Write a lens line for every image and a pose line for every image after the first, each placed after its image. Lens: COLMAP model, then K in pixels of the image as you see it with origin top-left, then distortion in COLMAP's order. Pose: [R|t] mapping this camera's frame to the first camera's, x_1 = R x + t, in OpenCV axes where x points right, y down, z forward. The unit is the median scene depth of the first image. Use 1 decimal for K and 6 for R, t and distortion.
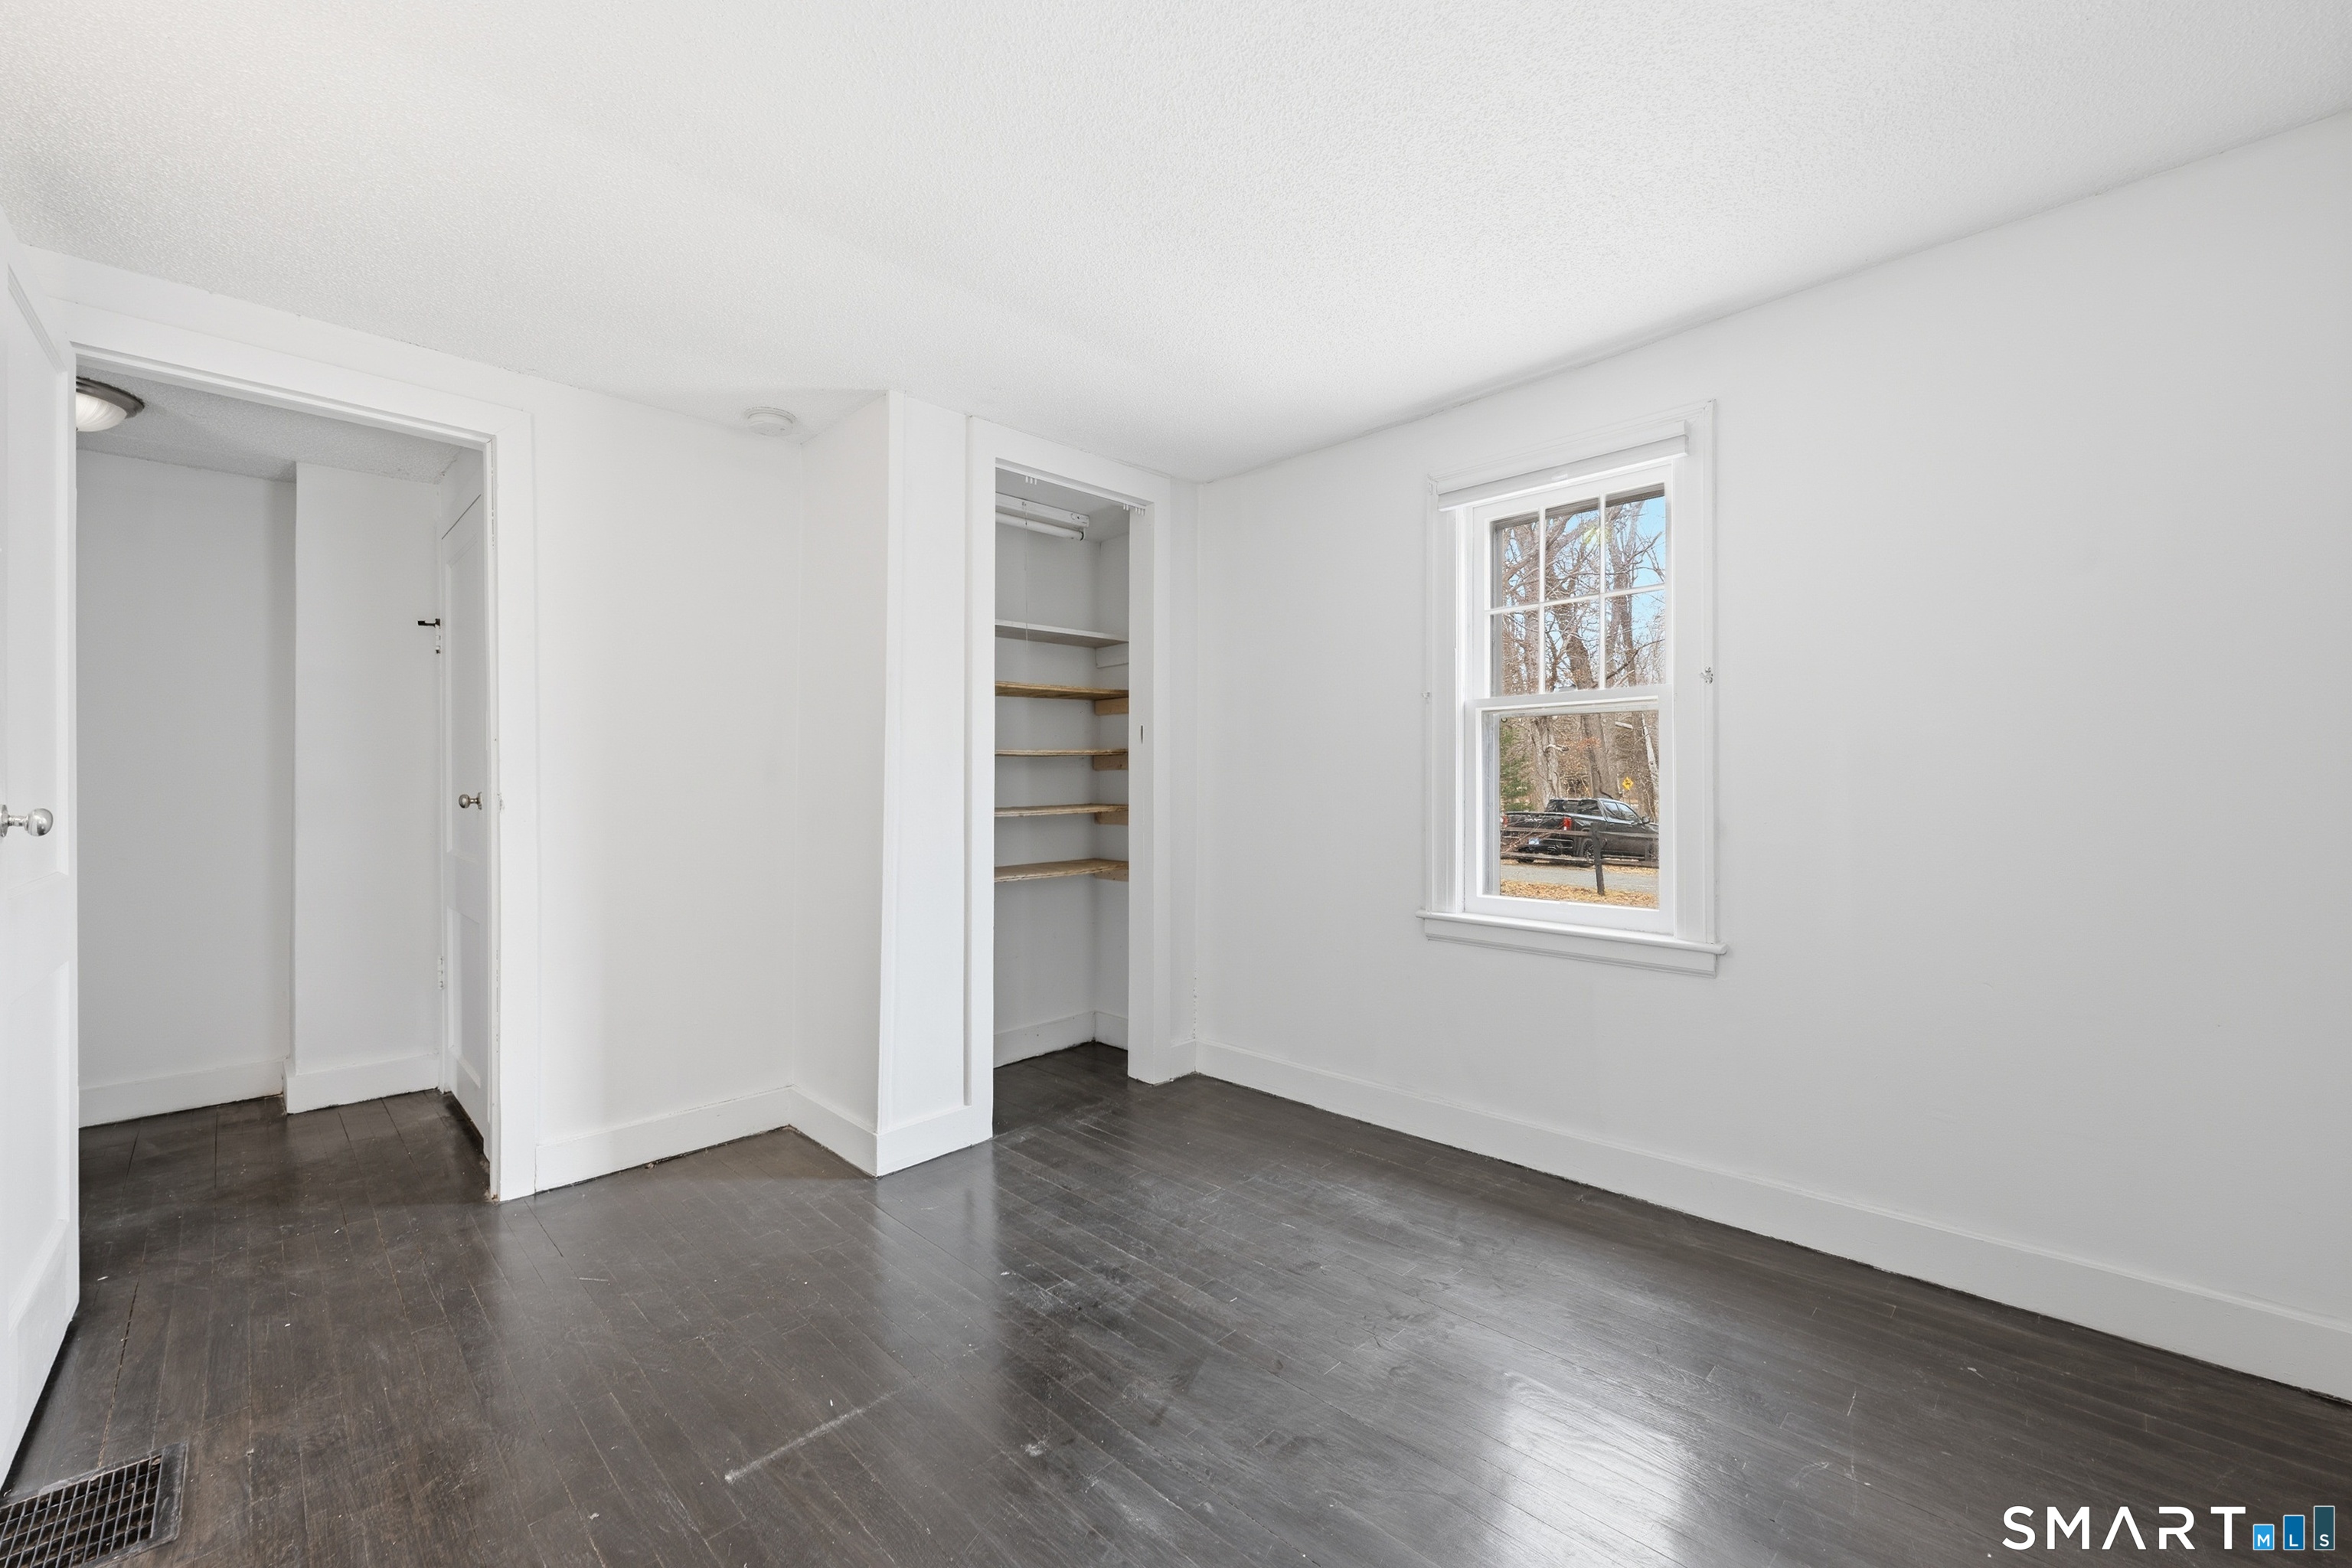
lens RADIAL K [[947.2, 0, 1182.2], [0, 947.2, 791.8], [0, 0, 1]] dist [-0.006306, -0.000037]
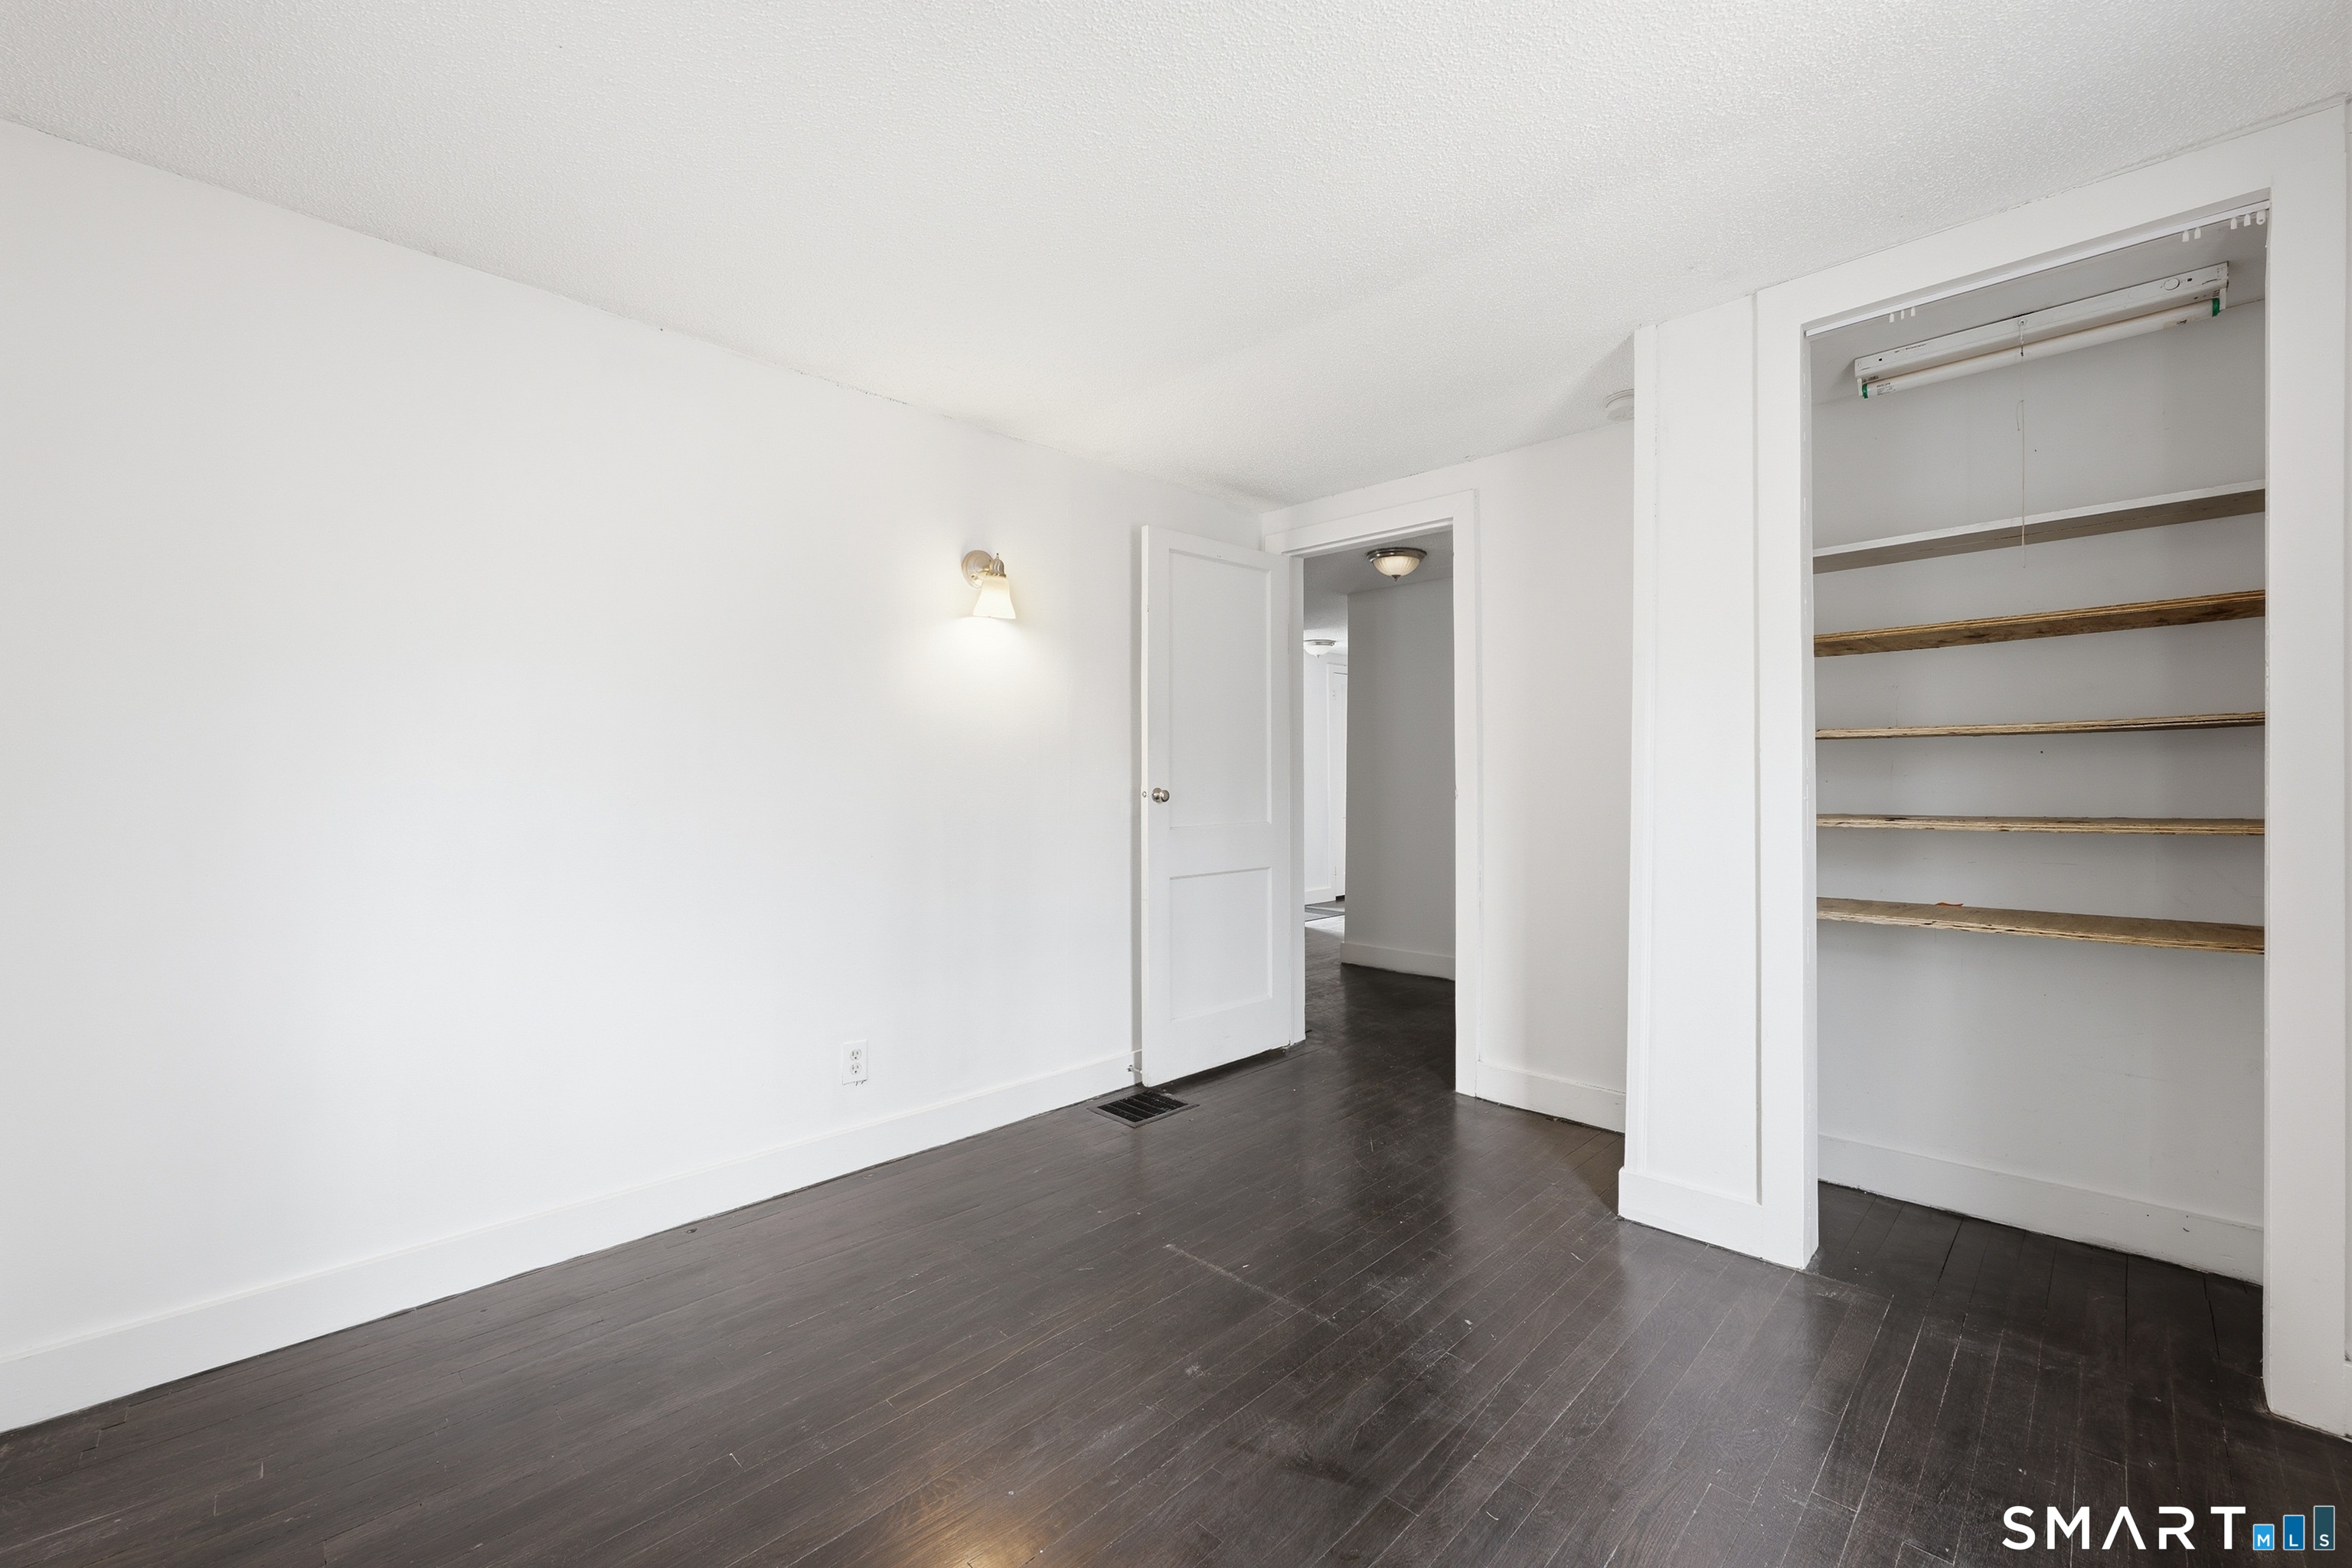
lens RADIAL K [[947.2, 0, 1182.7], [0, 947.2, 782.2], [0, 0, 1]] dist [-0.006306, -0.000037]
pose [[-0.014105, 0.010018, -0.999850, 0.519996], [-0.006610, 0.999927, 0.010112, -0.010165], [0.999879, 0.006751, -0.014037, 0.536419]]
